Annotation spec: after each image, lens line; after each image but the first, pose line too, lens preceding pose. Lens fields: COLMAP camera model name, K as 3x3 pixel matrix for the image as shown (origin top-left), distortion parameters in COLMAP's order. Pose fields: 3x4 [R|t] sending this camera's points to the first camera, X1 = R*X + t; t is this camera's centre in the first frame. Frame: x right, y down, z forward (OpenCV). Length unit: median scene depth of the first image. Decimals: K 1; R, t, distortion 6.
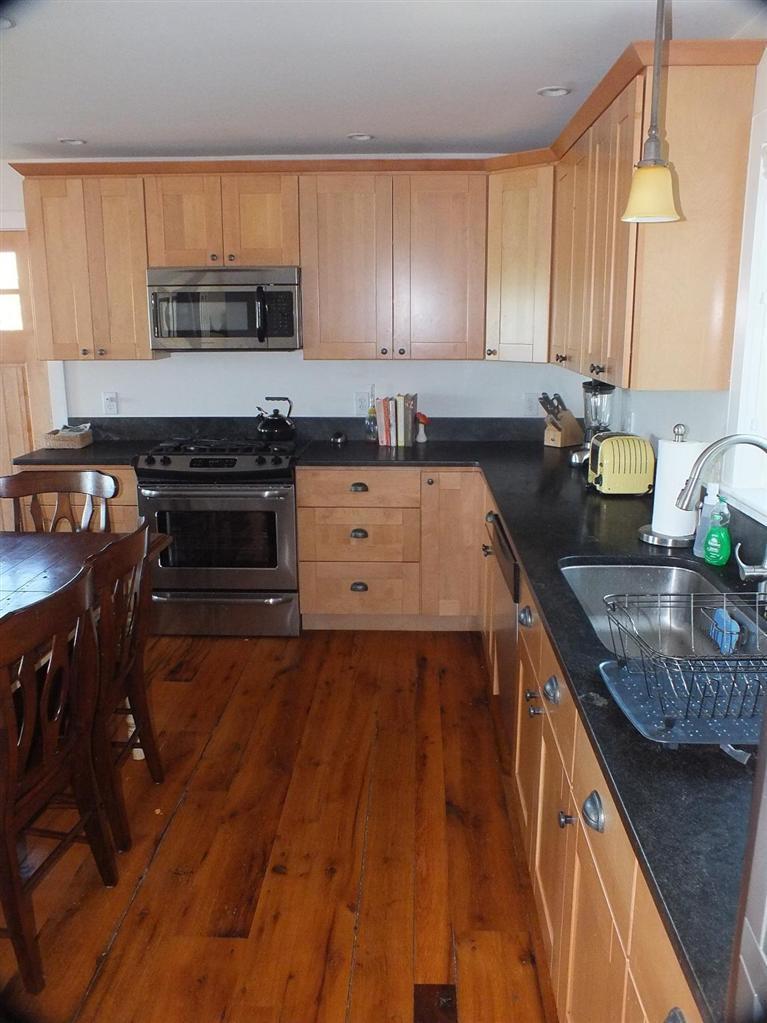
lens RADIAL K [[868.5, 0, 385.3], [0, 868.5, 512.2], [0, 0, 1]] dist [-0.041490, 0.041172]
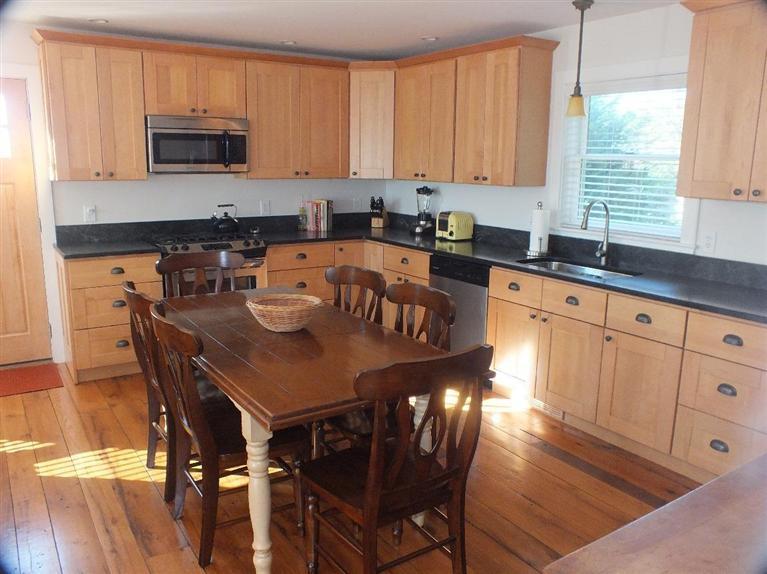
lens RADIAL K [[651.2, 0, 383.0], [0, 651.2, 286.4], [0, 0, 1]] dist [-0.041490, 0.041172]
pose [[0.814985, -0.099366, 0.570899, -0.589813], [0.112857, 0.993541, 0.011818, 0.027482], [-0.568385, 0.054798, 0.820936, -0.074784]]
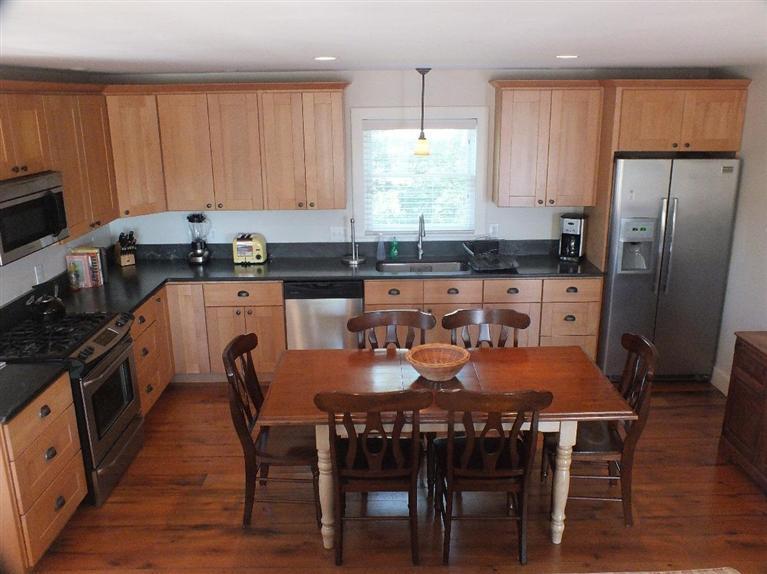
lens RADIAL K [[651.2, 0, 384.1], [0, 651.2, 286.4], [0, 0, 1]] dist [-0.041490, 0.041172]
pose [[-0.039915, -0.276230, 0.960262, -1.018463], [0.232708, 0.932032, 0.277782, -0.276246], [-0.971727, 0.234549, 0.027079, 0.567943]]
